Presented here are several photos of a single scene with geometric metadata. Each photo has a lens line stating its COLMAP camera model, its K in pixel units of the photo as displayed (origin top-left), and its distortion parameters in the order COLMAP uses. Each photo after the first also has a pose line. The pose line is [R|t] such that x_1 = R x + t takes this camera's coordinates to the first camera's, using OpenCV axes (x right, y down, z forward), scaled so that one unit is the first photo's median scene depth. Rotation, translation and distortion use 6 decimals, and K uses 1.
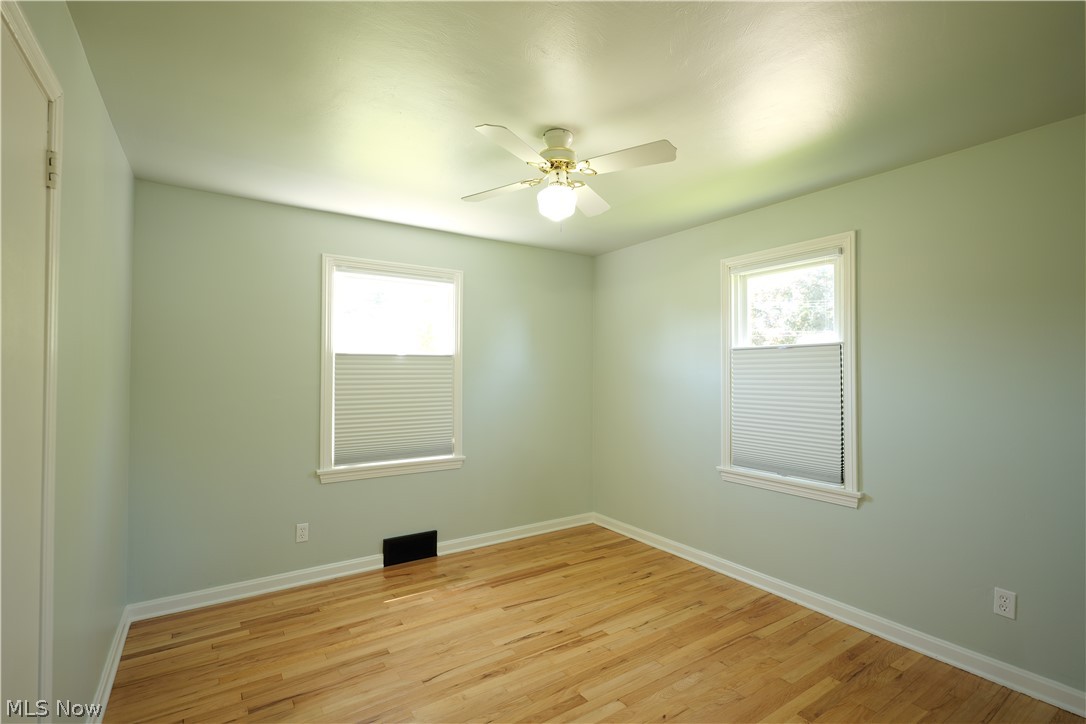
lens RADIAL K [[500.1, 0, 548.3], [0, 500.1, 367.6], [0, 0, 1]] dist [0.001421, 0.000242]
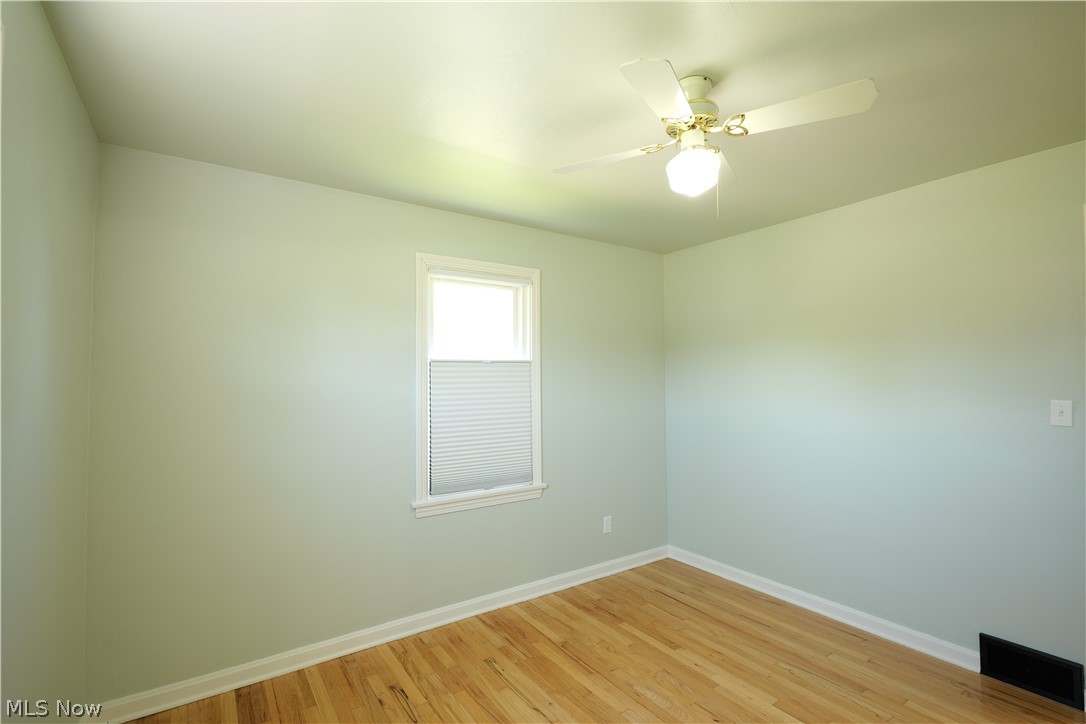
lens RADIAL K [[500.1, 0, 536.7], [0, 500.1, 361.8], [0, 0, 1]] dist [0.001421, 0.000242]
pose [[0.005861, 0.025652, 0.999654, -0.609763], [0.000601, 0.999671, -0.025656, -0.015920], [-0.999983, 0.000751, 0.005844, 1.003647]]
